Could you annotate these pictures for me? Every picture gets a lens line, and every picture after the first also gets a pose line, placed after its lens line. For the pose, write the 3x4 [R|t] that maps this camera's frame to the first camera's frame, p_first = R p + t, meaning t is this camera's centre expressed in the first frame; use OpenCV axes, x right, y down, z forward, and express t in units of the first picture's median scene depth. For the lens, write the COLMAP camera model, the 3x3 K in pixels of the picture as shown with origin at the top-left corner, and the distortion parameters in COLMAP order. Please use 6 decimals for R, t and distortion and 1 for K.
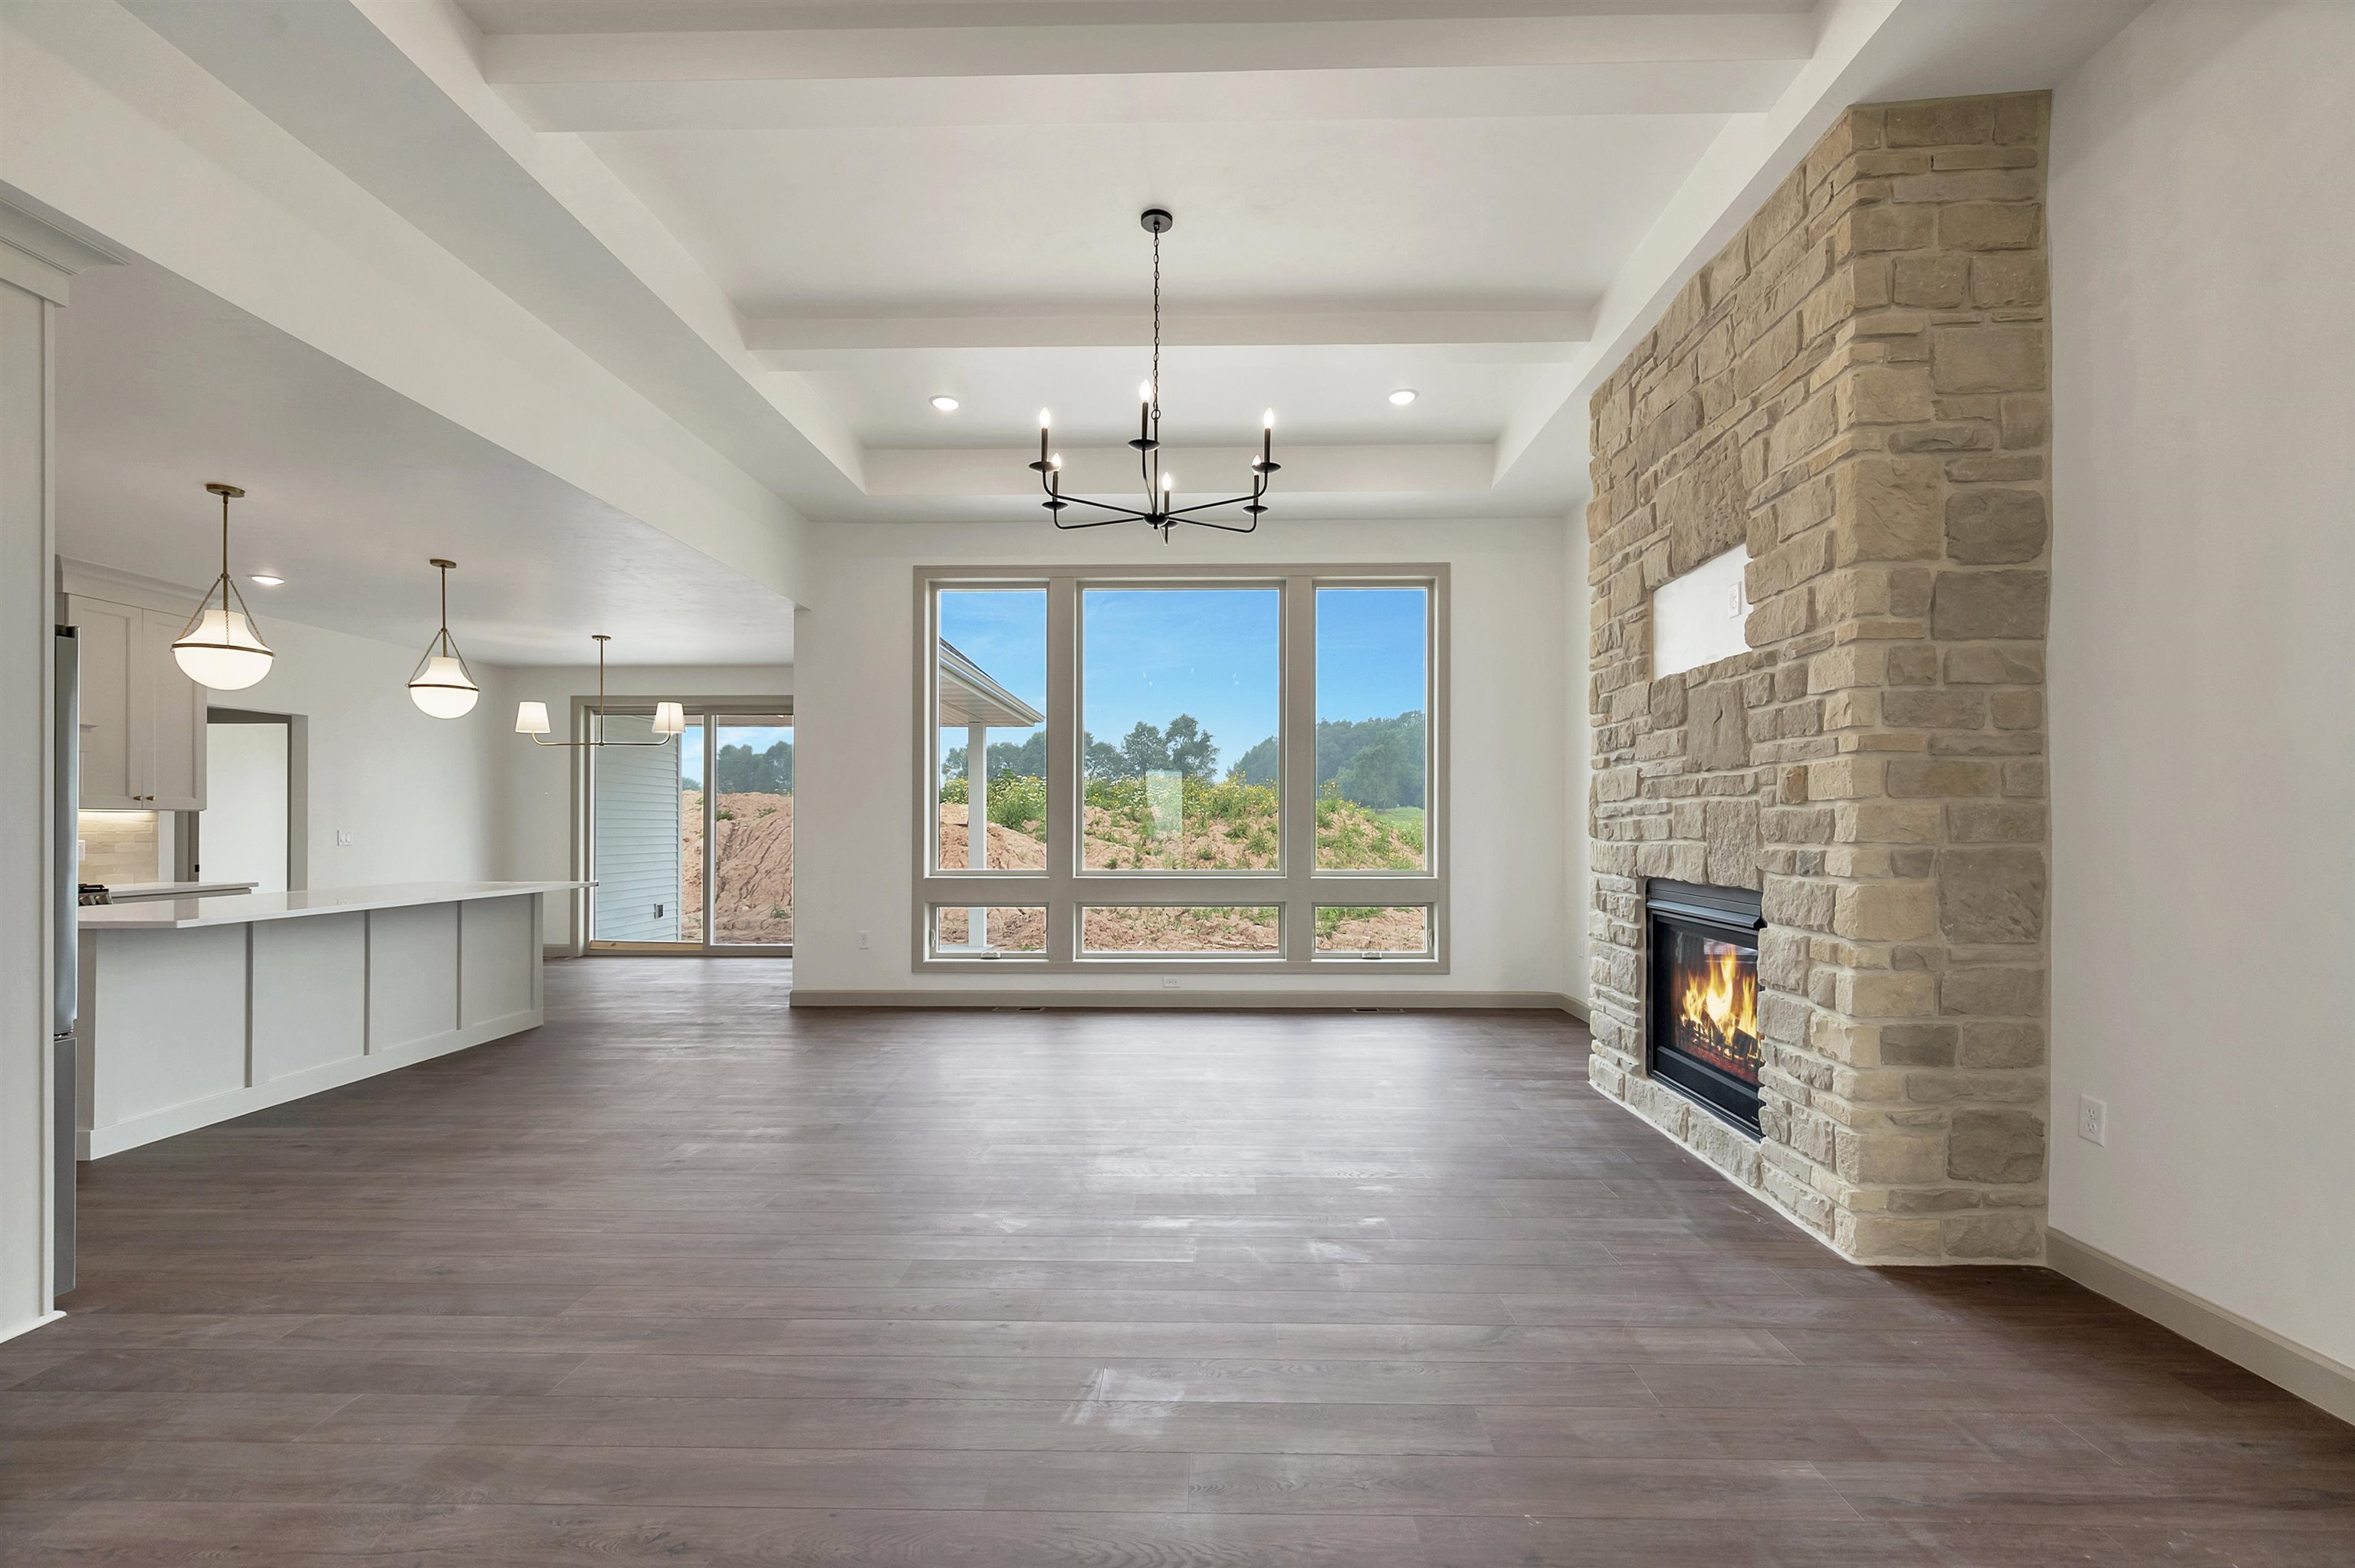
lens RADIAL K [[961.6, 0, 1187.9], [0, 961.6, 821.0], [0, 0, 1]] dist [0.000604, 0.000096]
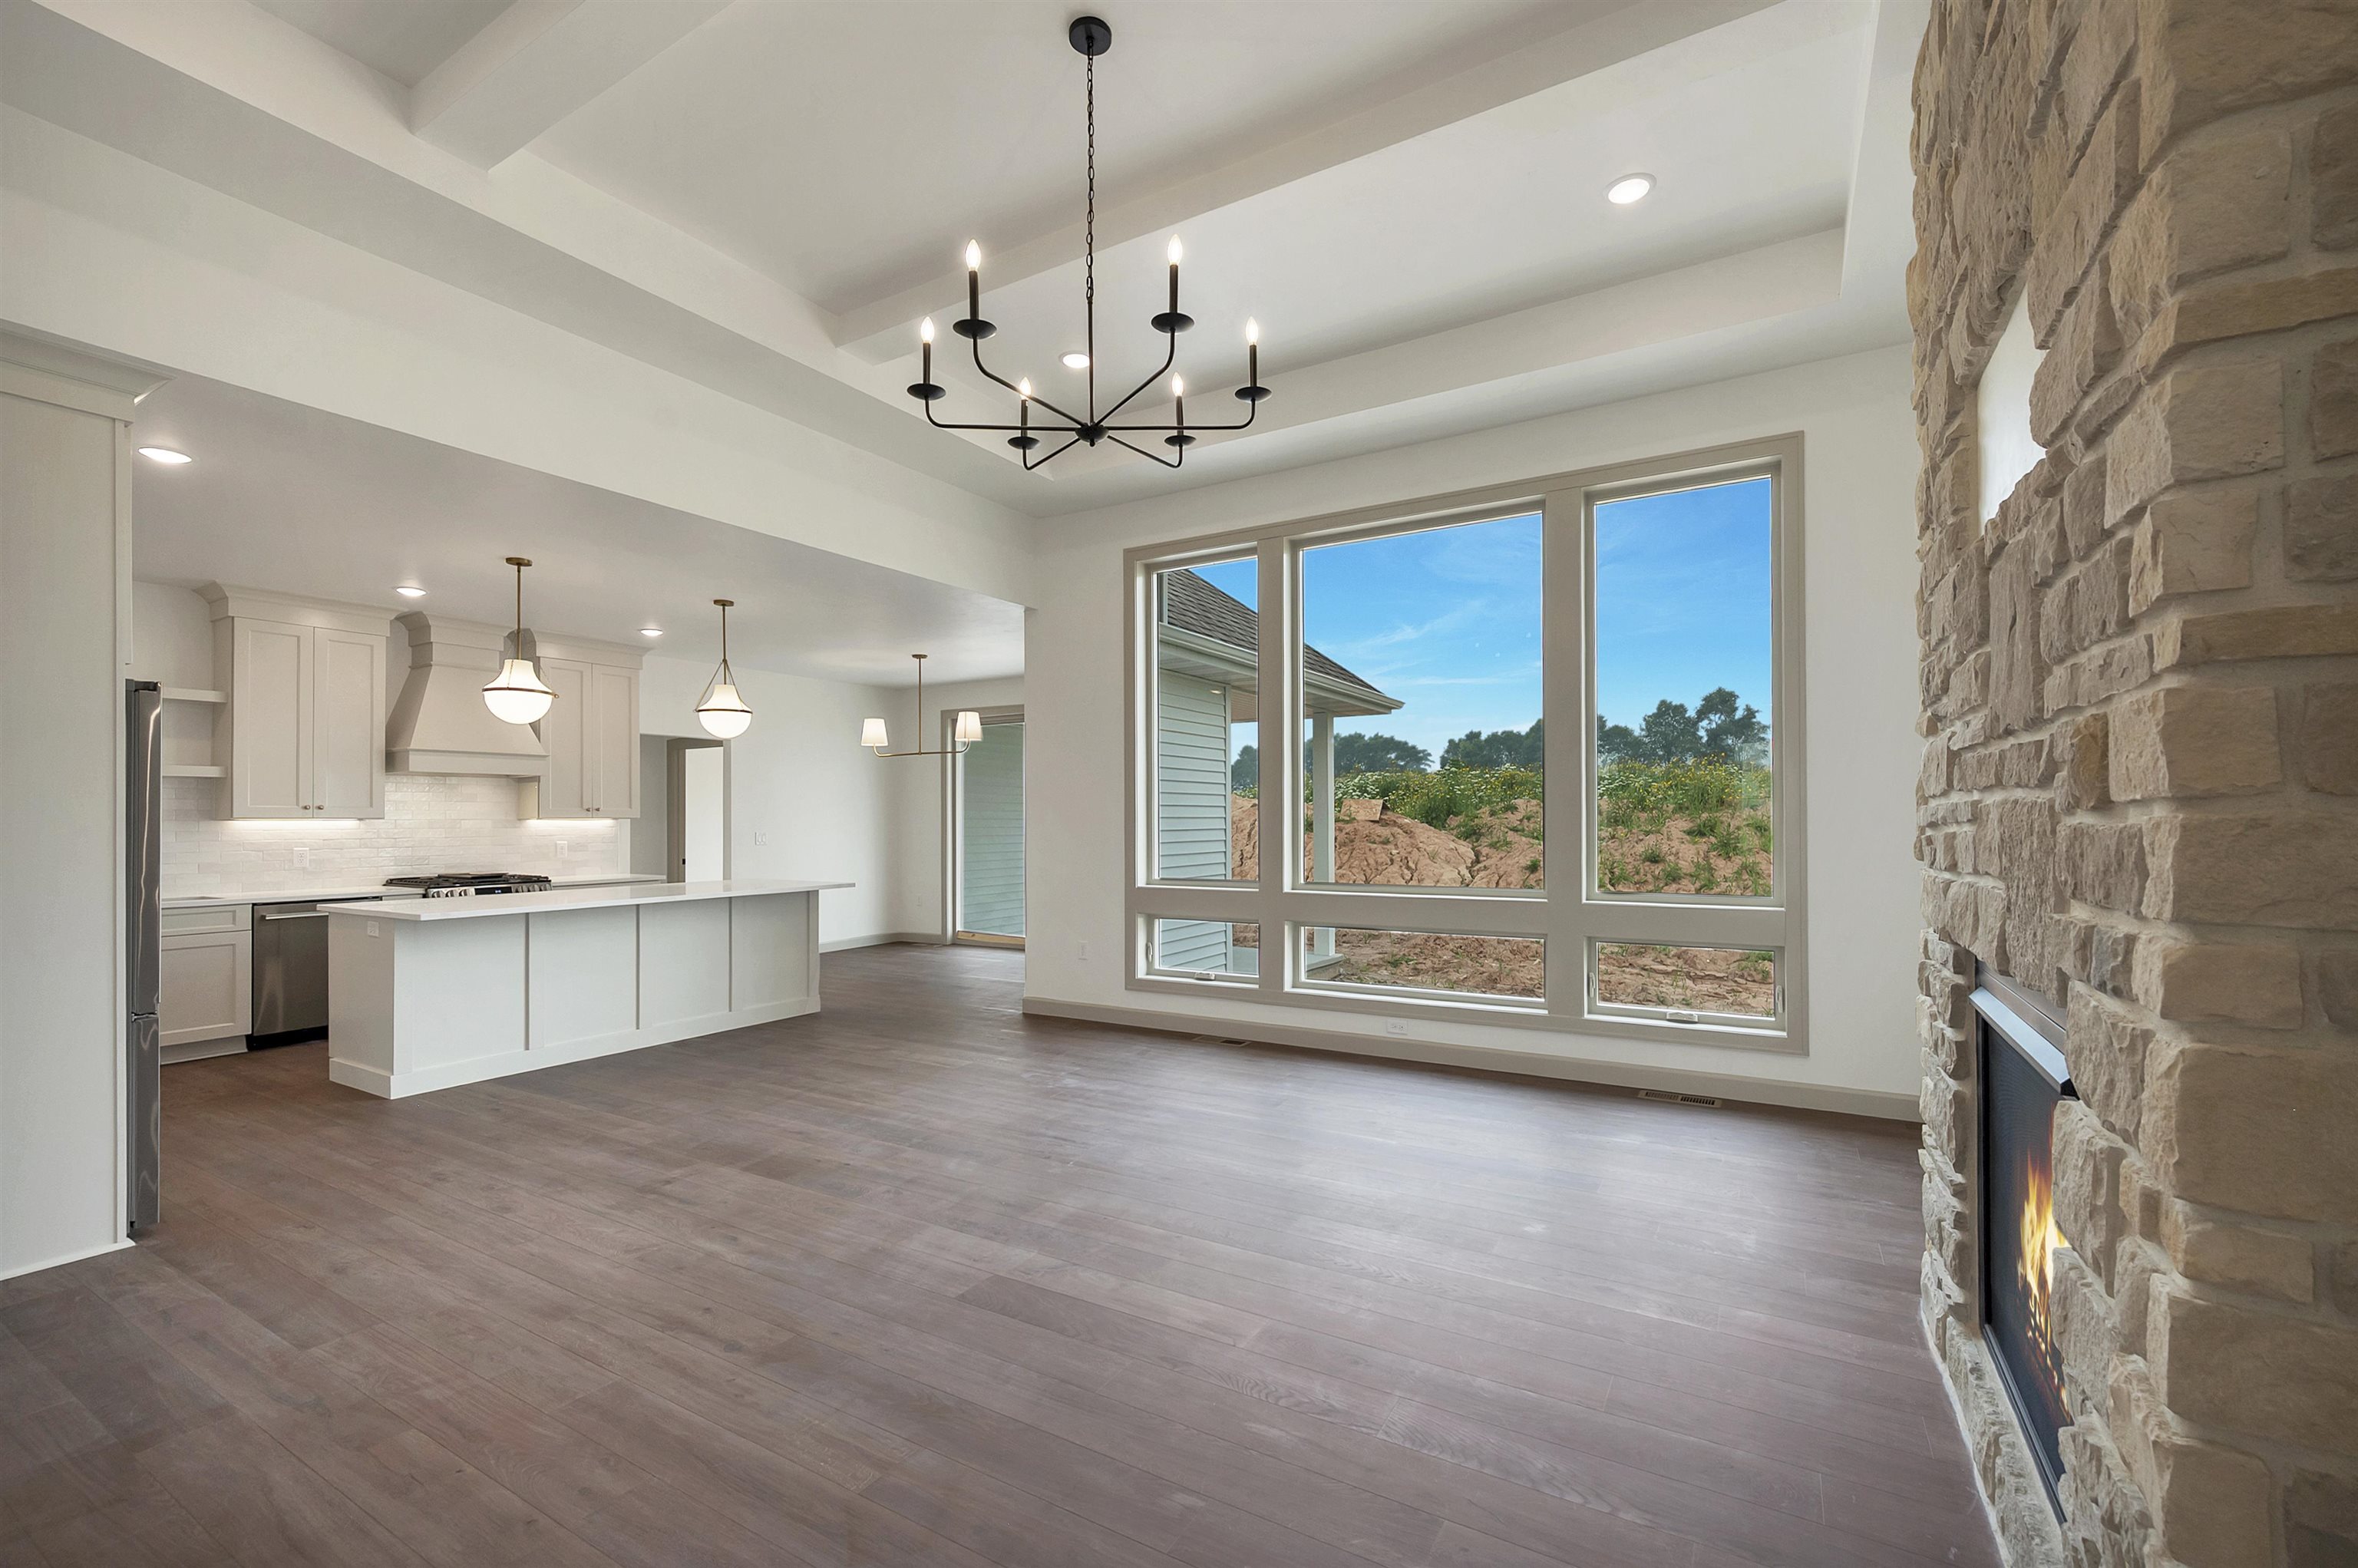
lens RADIAL K [[979.4, 0, 1186.4], [0, 979.4, 812.2], [0, 0, 1]] dist [-0.001151, 0.000297]
pose [[0.873555, -0.008606, -0.486649, 0.330475], [0.007755, 0.999963, -0.003763, -0.011863], [0.486664, -0.000487, 0.873589, 0.304526]]
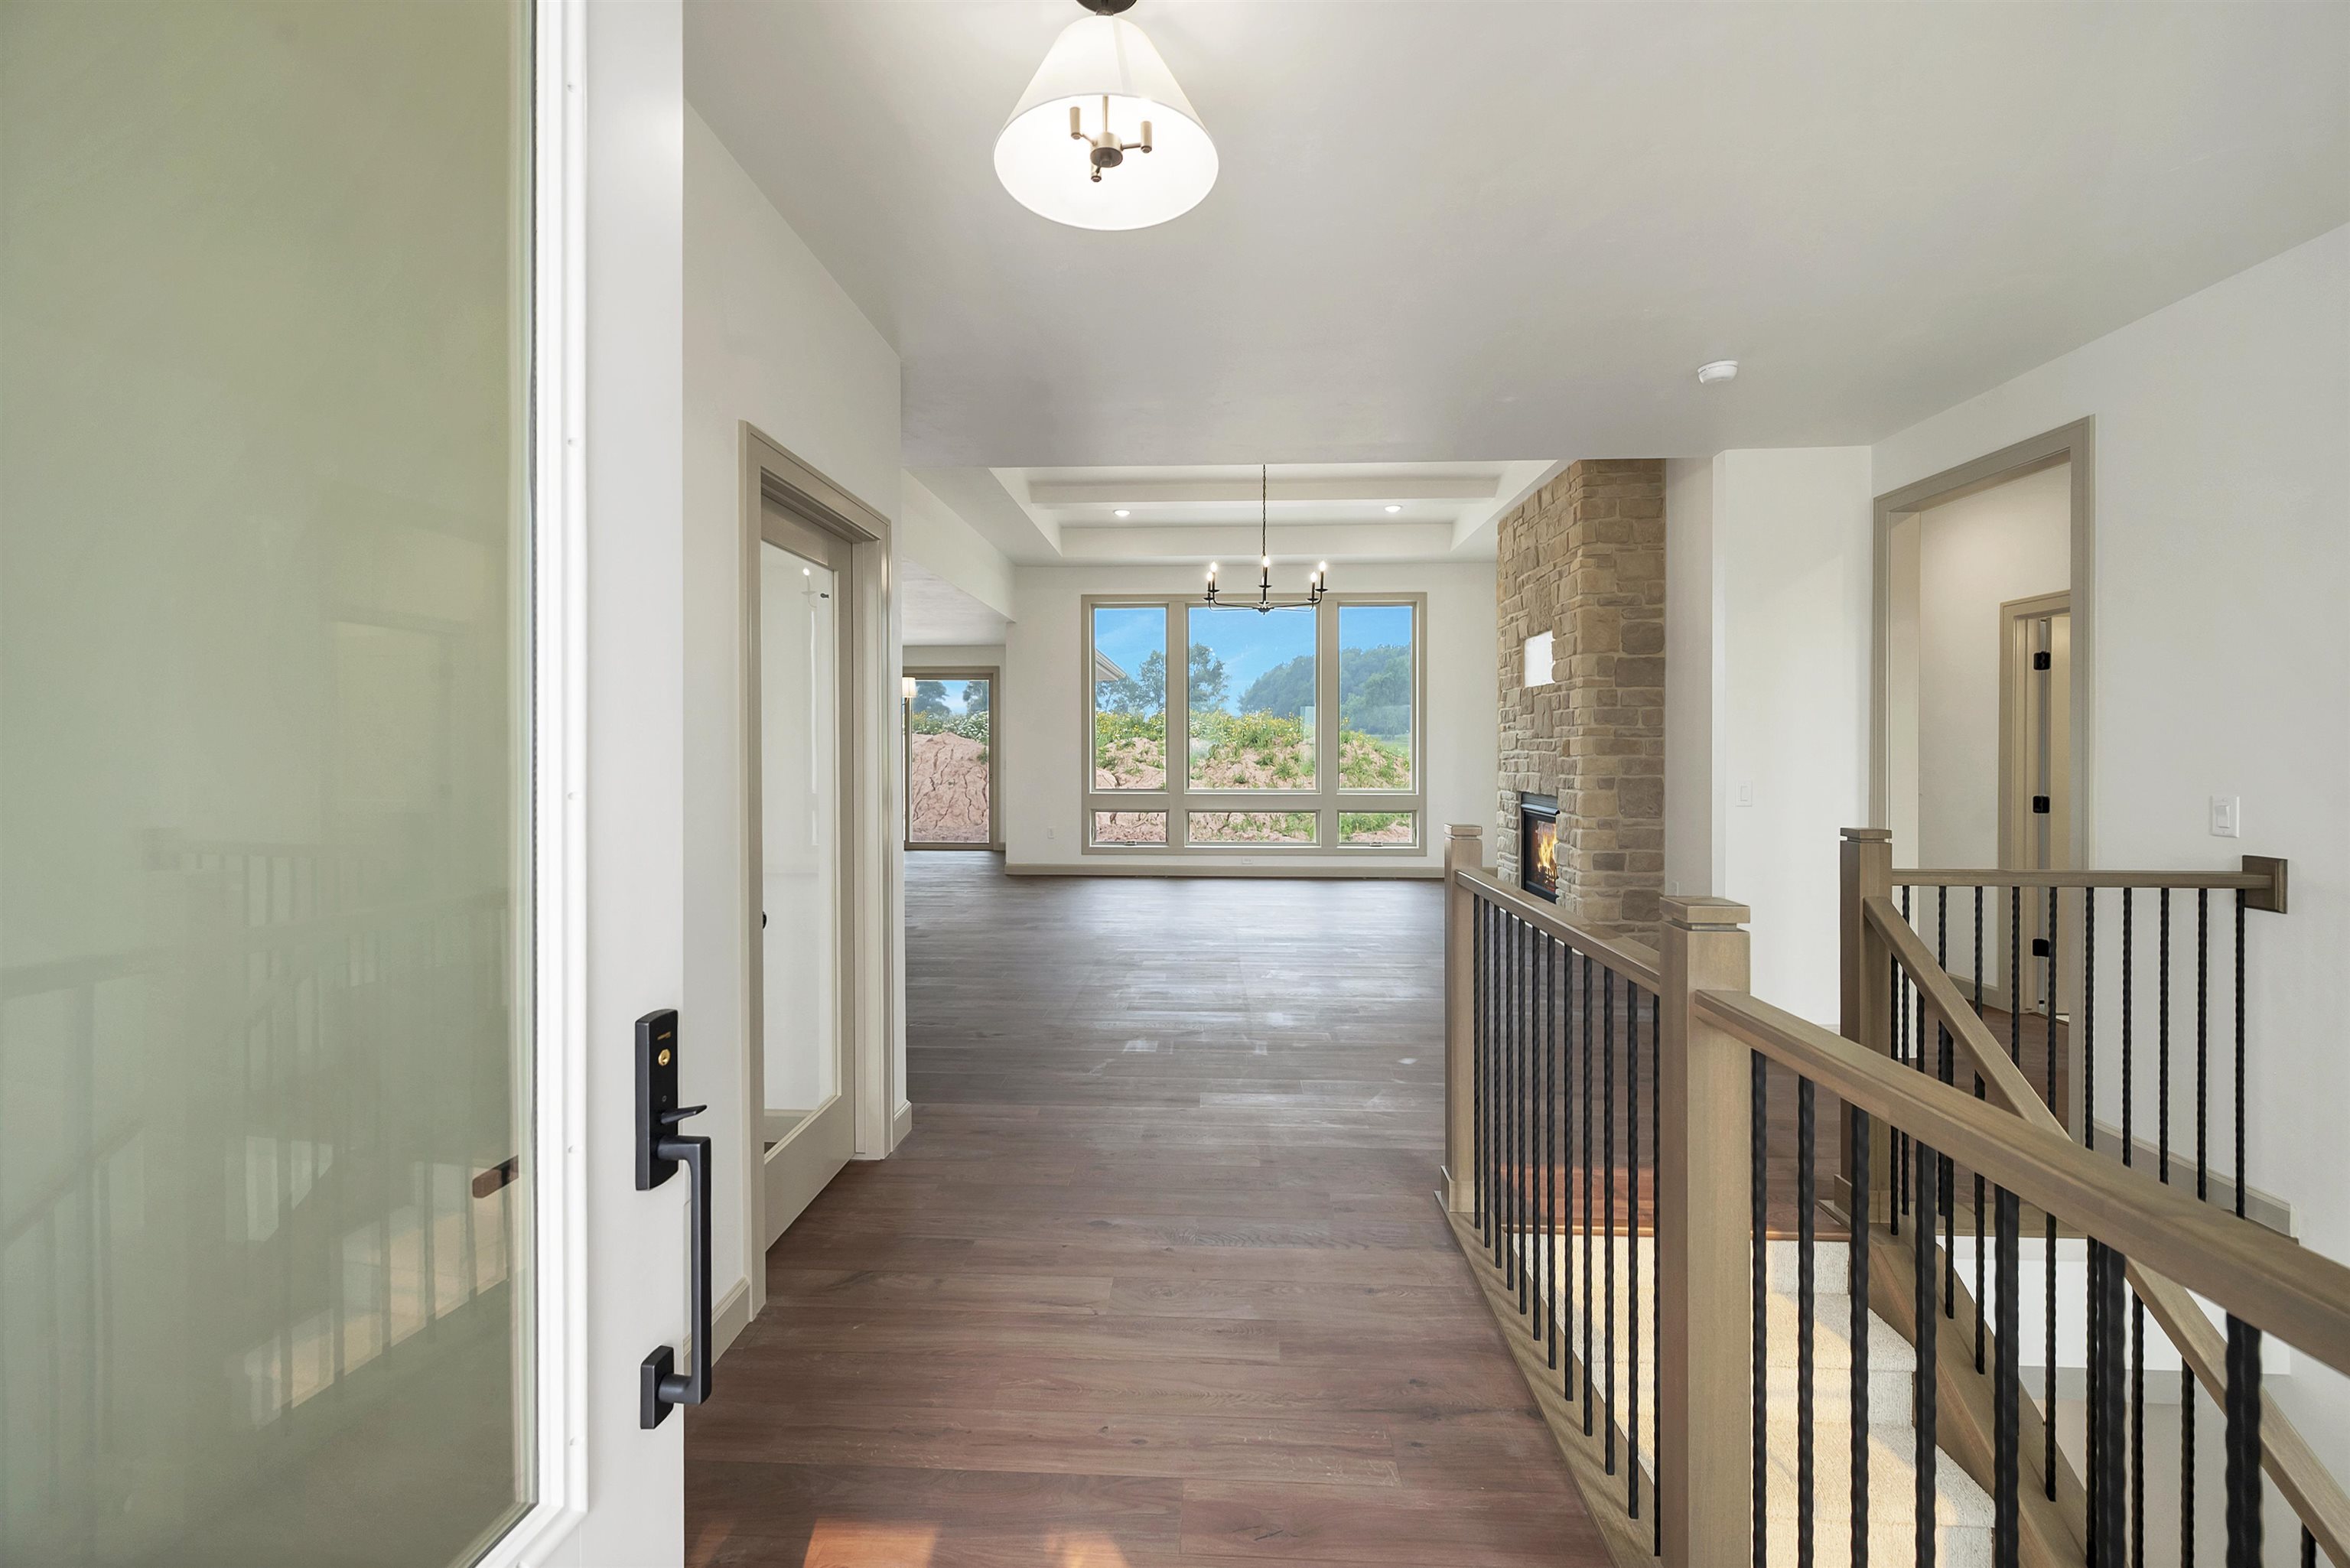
lens RADIAL K [[943.6, 0, 1167.7], [0, 943.6, 745.2], [0, 0, 1]] dist [-0.000599, -0.000053]
pose [[0.999420, 0.000243, -0.034059, -0.136231], [-0.000275, 1.000000, -0.000961, -0.027066], [0.034059, 0.000970, 0.999419, -0.785120]]
